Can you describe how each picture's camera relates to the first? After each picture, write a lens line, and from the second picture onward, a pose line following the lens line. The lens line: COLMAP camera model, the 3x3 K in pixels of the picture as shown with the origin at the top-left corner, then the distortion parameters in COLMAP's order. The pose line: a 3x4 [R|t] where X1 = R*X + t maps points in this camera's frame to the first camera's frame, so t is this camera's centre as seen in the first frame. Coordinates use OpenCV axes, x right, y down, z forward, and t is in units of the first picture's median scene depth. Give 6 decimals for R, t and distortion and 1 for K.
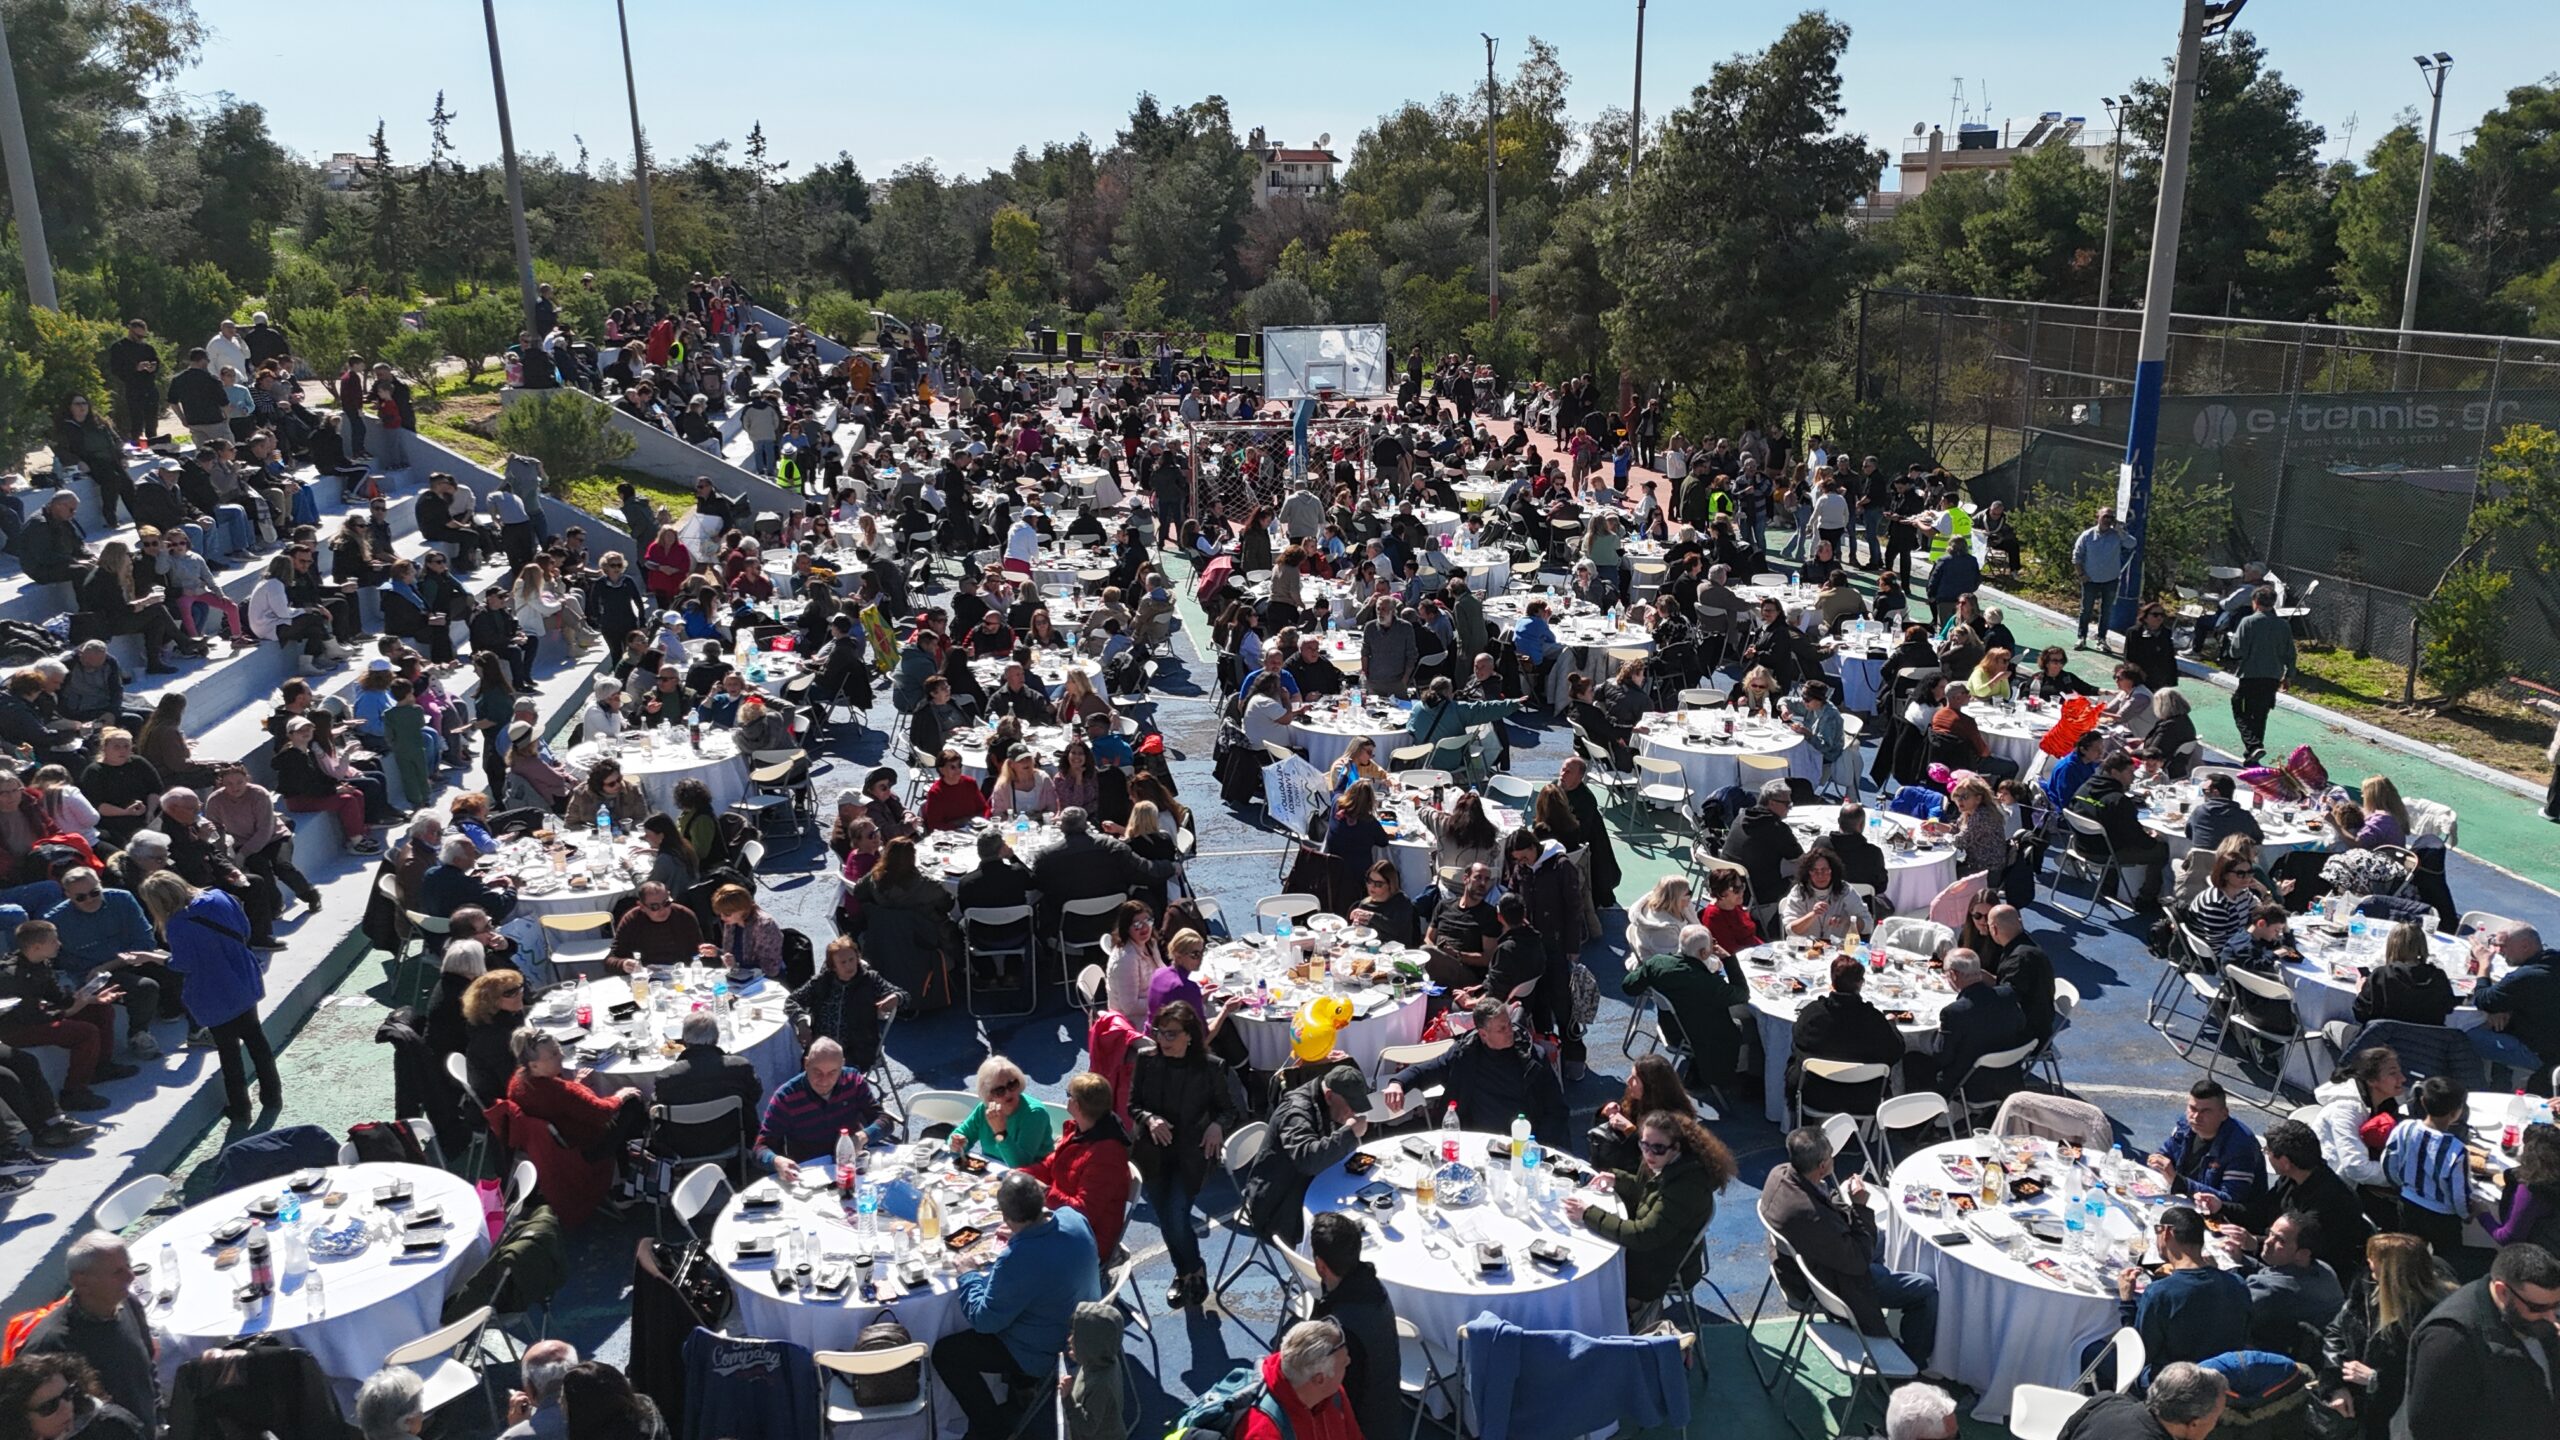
lens RADIAL K [[1867.0, 0, 1280.0], [0, 1867.0, 720.0], [0, 0, 1]] dist [0.041904, -0.001617]
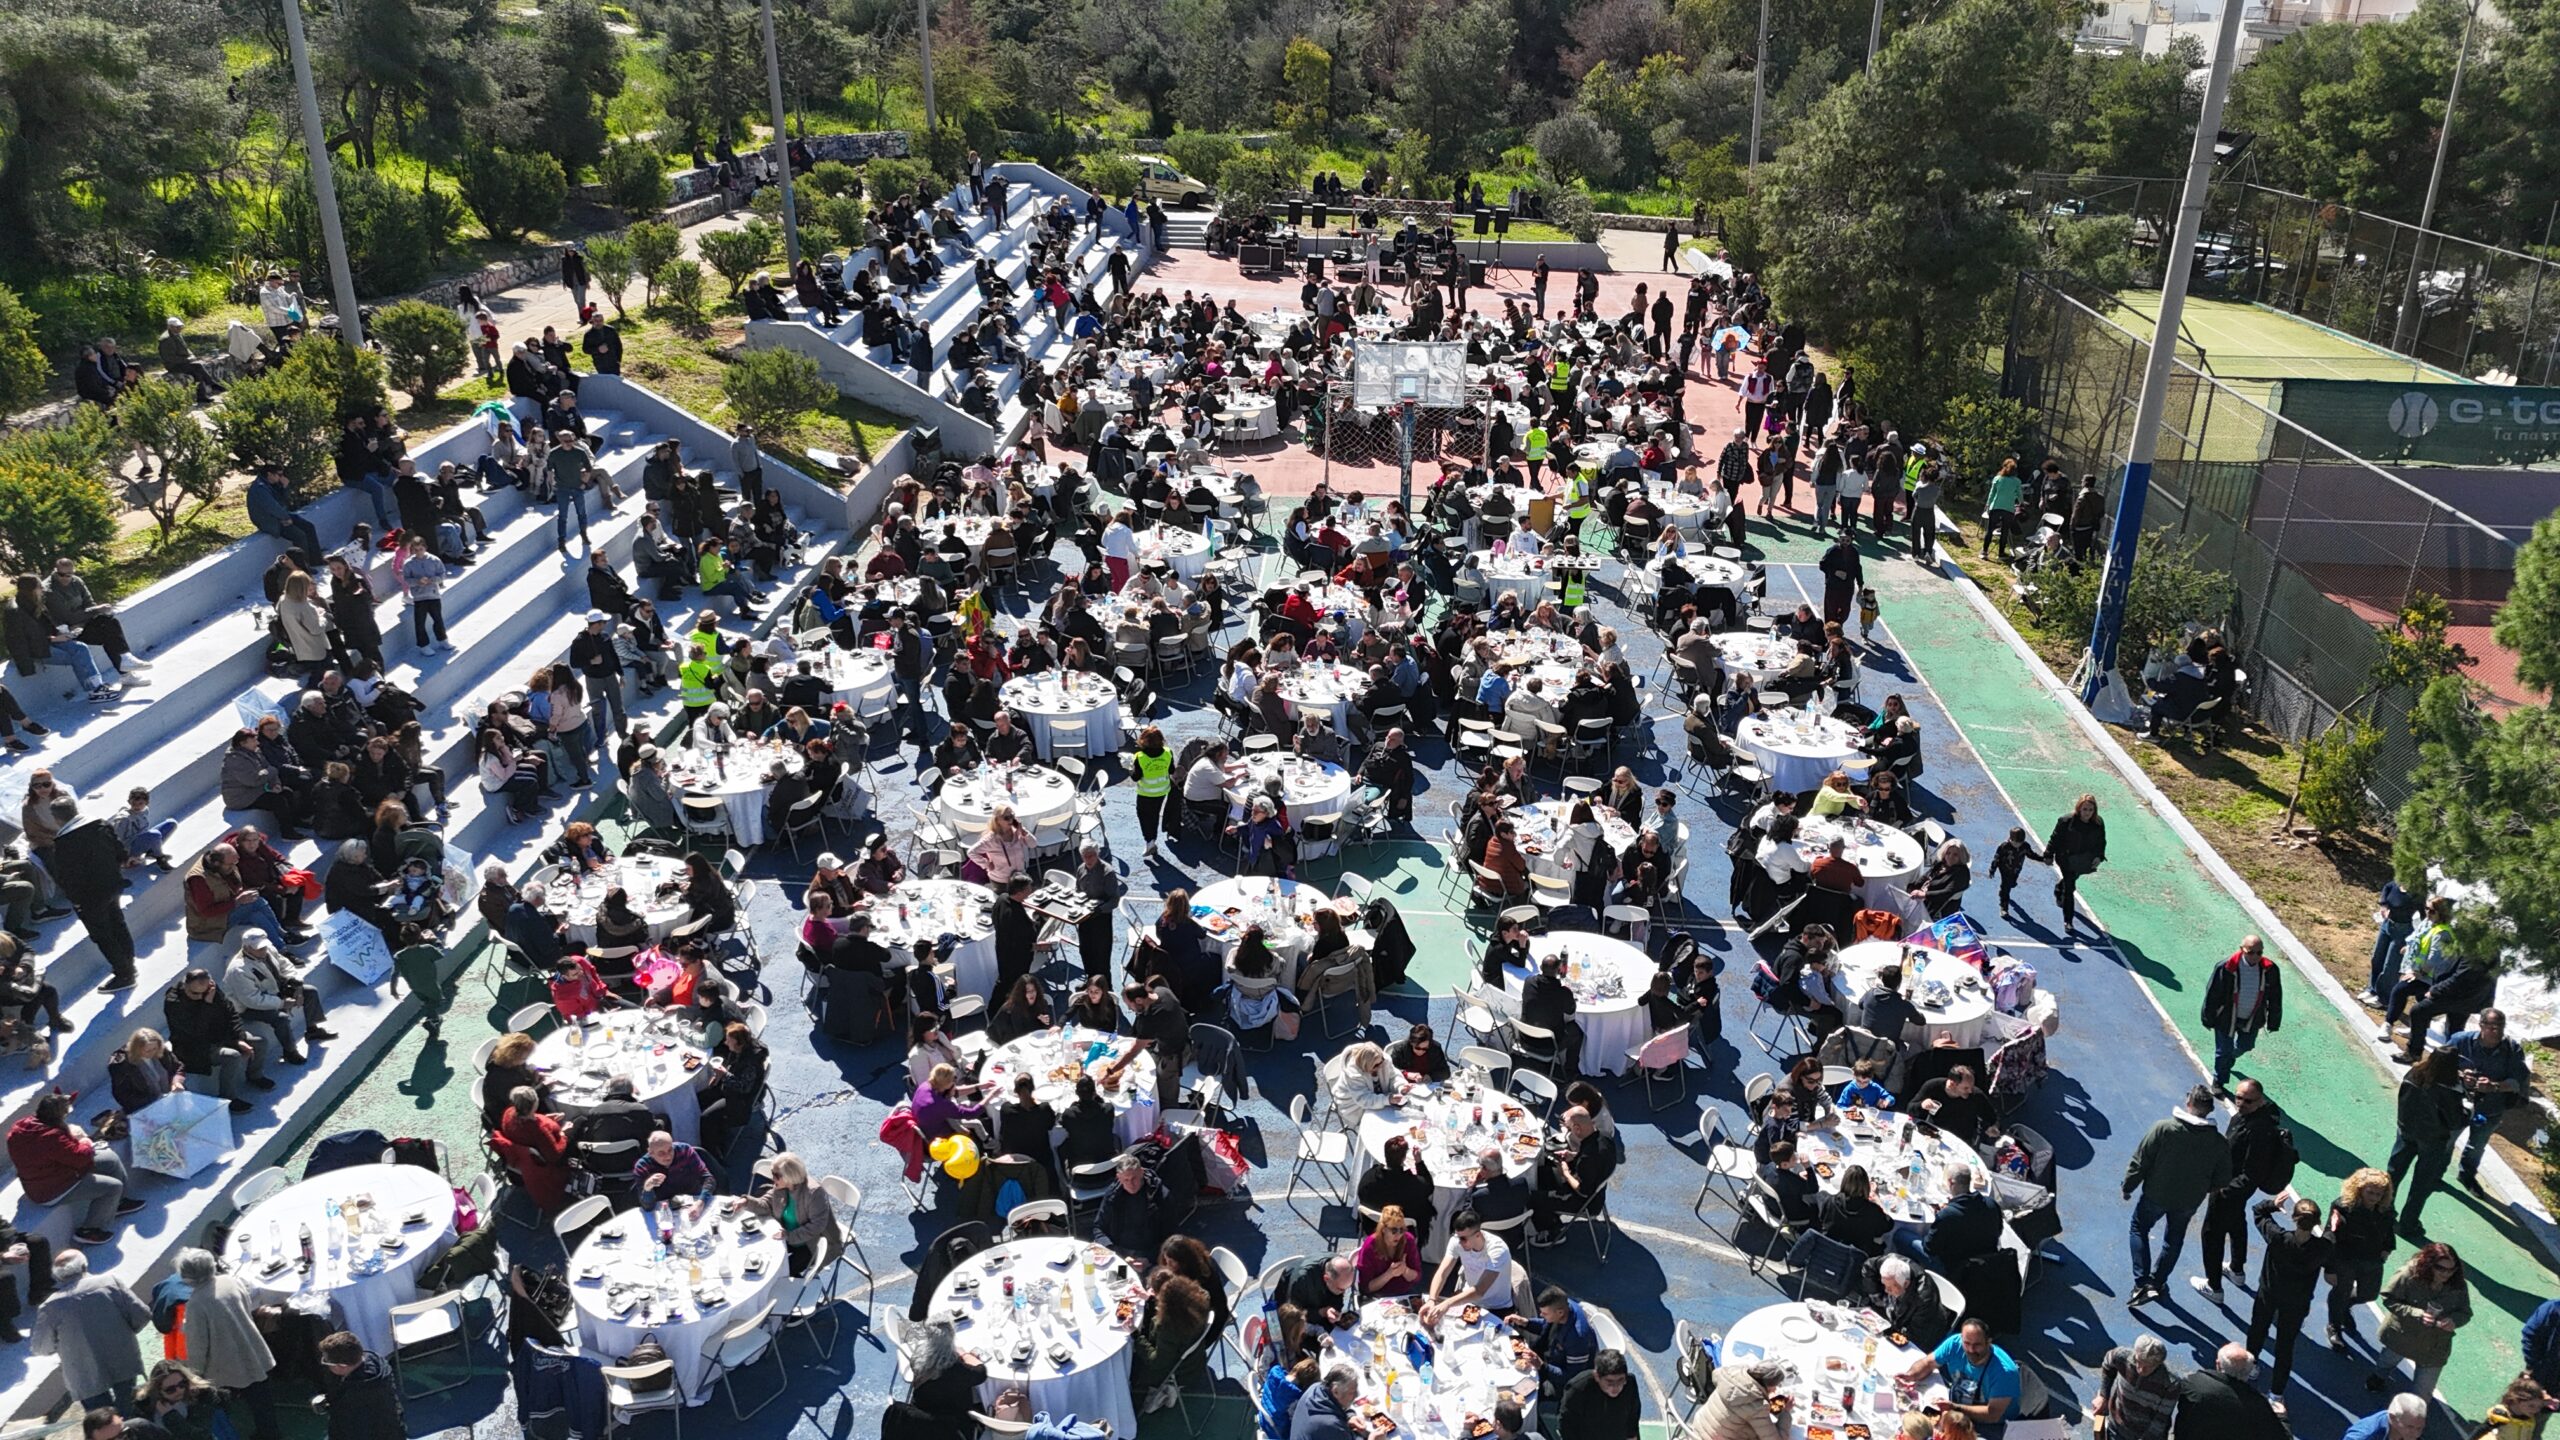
lens RADIAL K [[1867.0, 0, 1280.0], [0, 1867.0, 720.0], [0, 0, 1]] dist [0.041904, -0.001617]
pose [[0.979231, 0.099574, -0.176612, 0.192598], [-0.074473, 0.986849, 0.143468, -0.166219], [0.188575, -0.127336, 0.973768, -0.143061]]
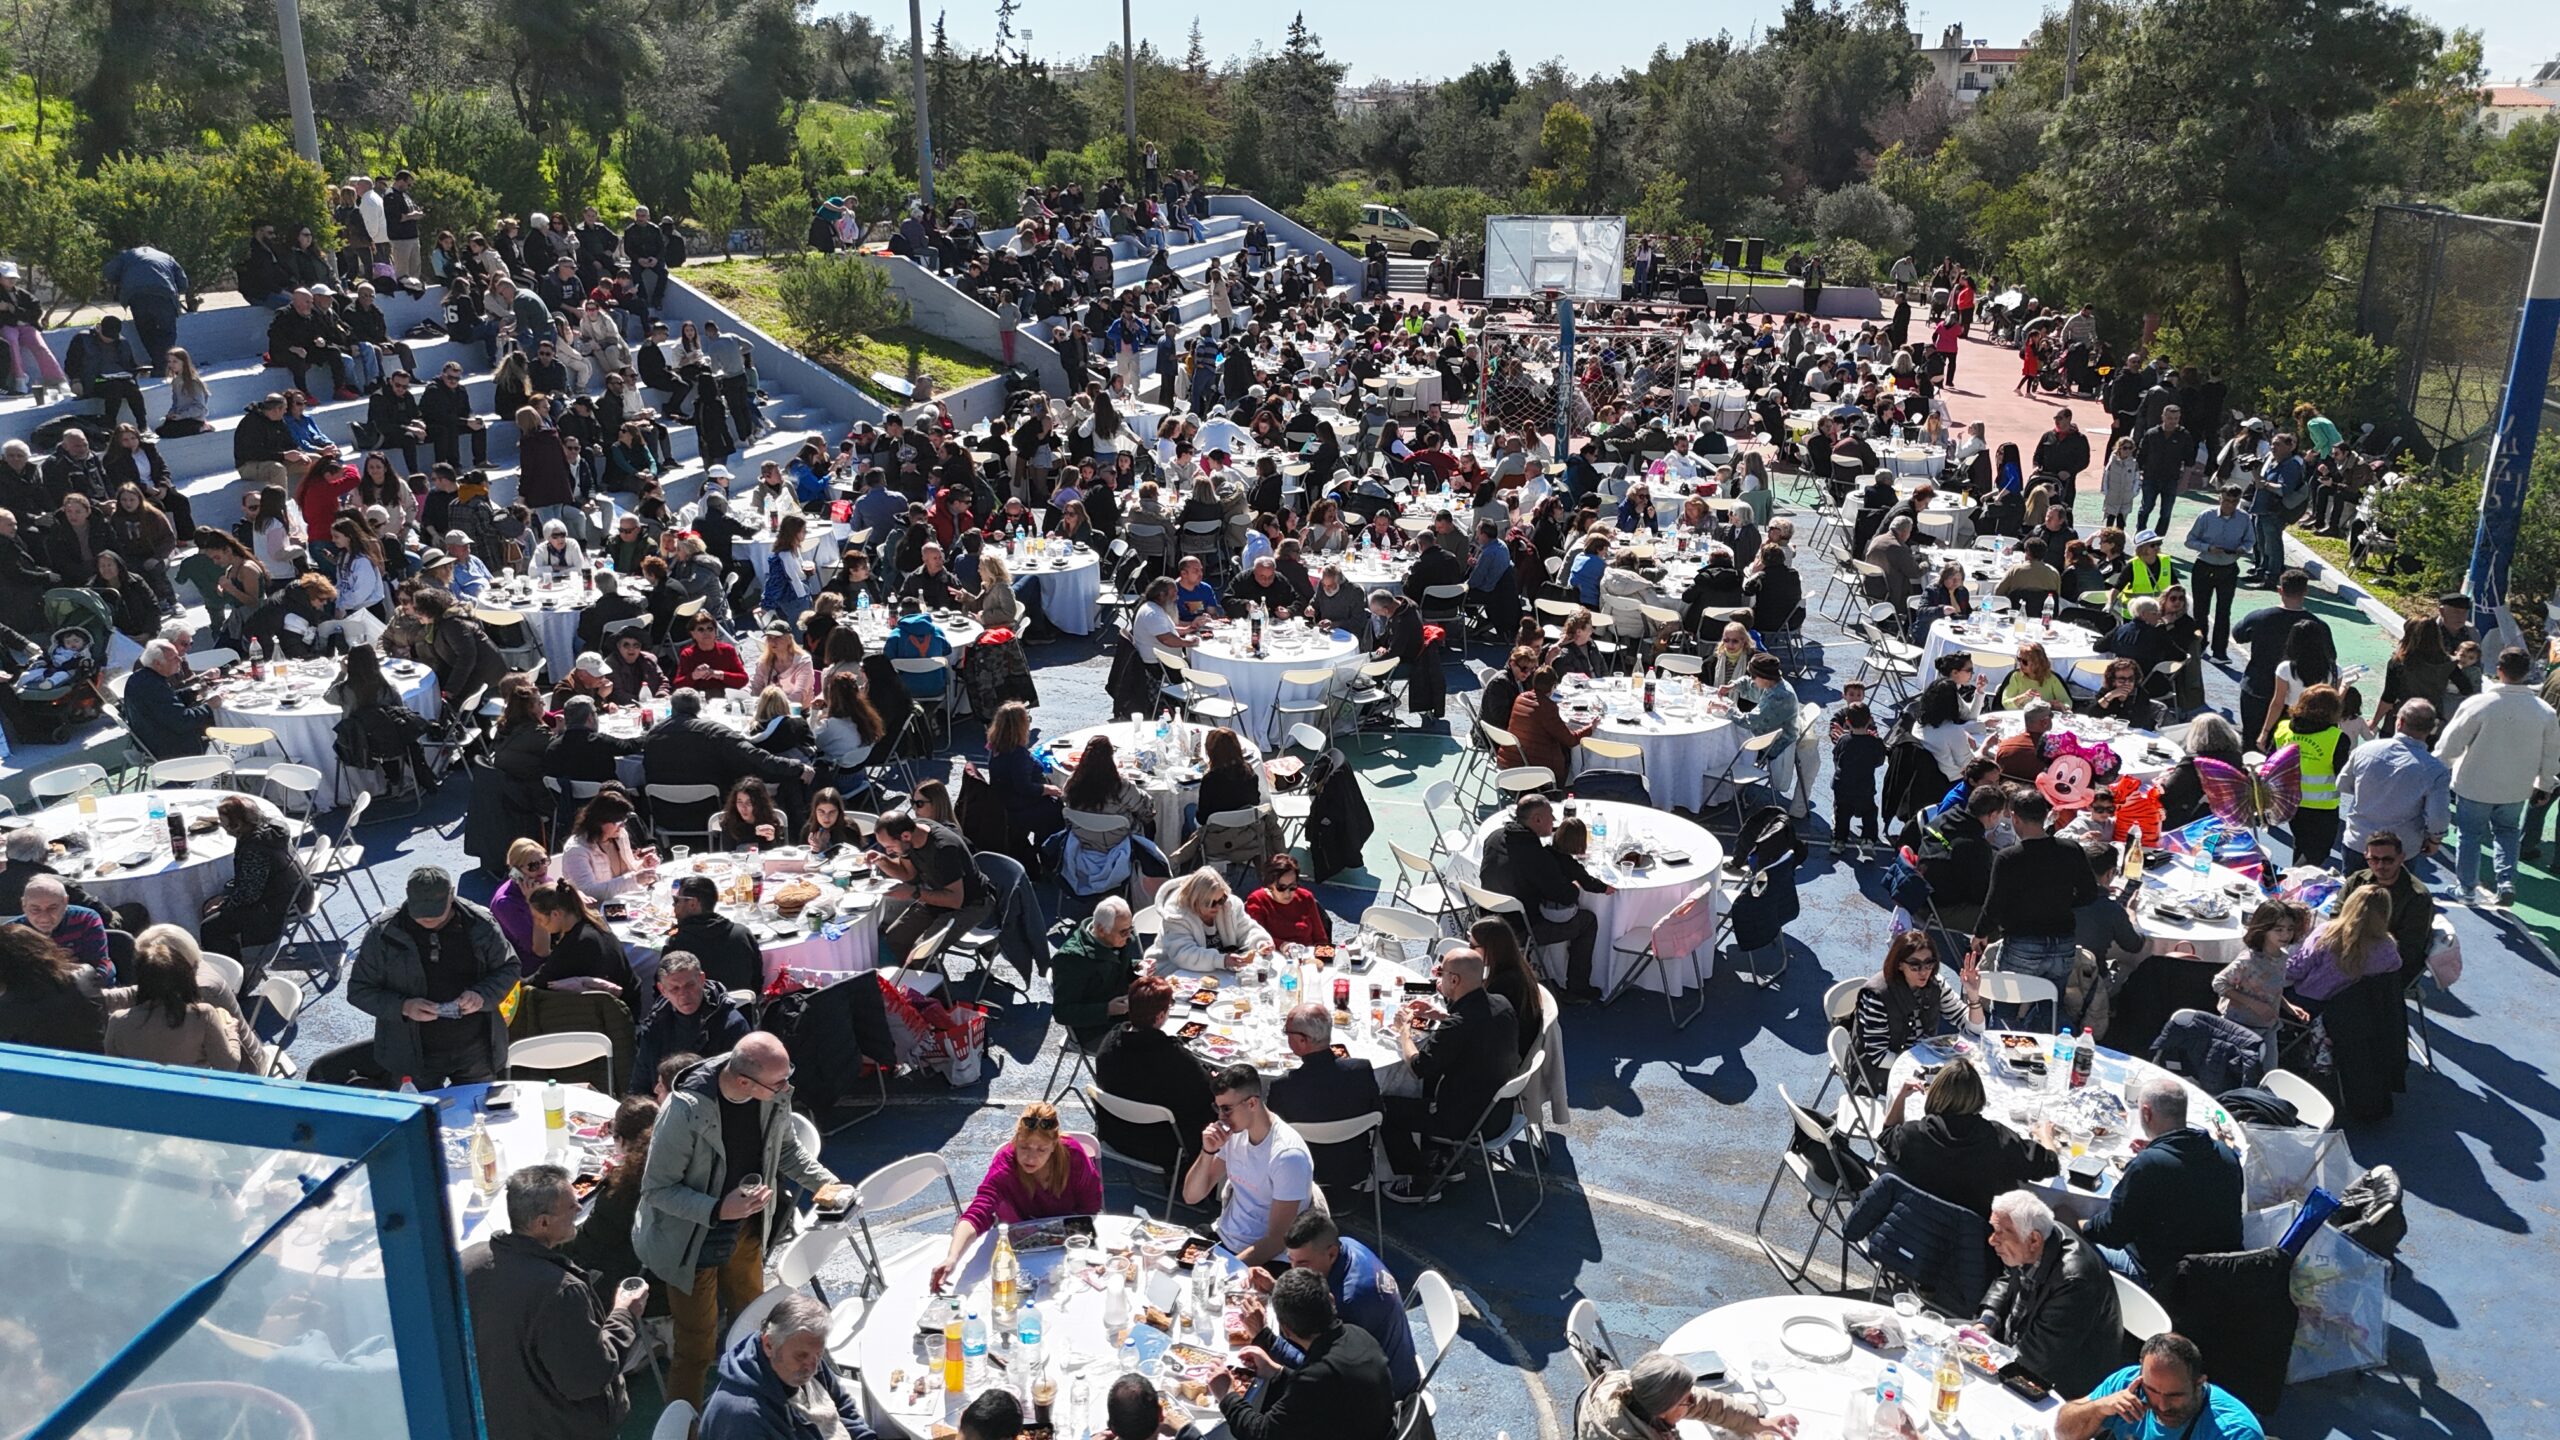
lens RADIAL K [[1881.9, 0, 1275.7], [0, 1881.9, 663.4], [0, 0, 1]] dist [0.050127, 0.002605]
pose [[0.931654, 0.119128, -0.343264, 0.274862], [-0.113676, 0.992864, 0.036039, -0.017360], [0.345108, 0.005445, 0.938547, 0.119740]]
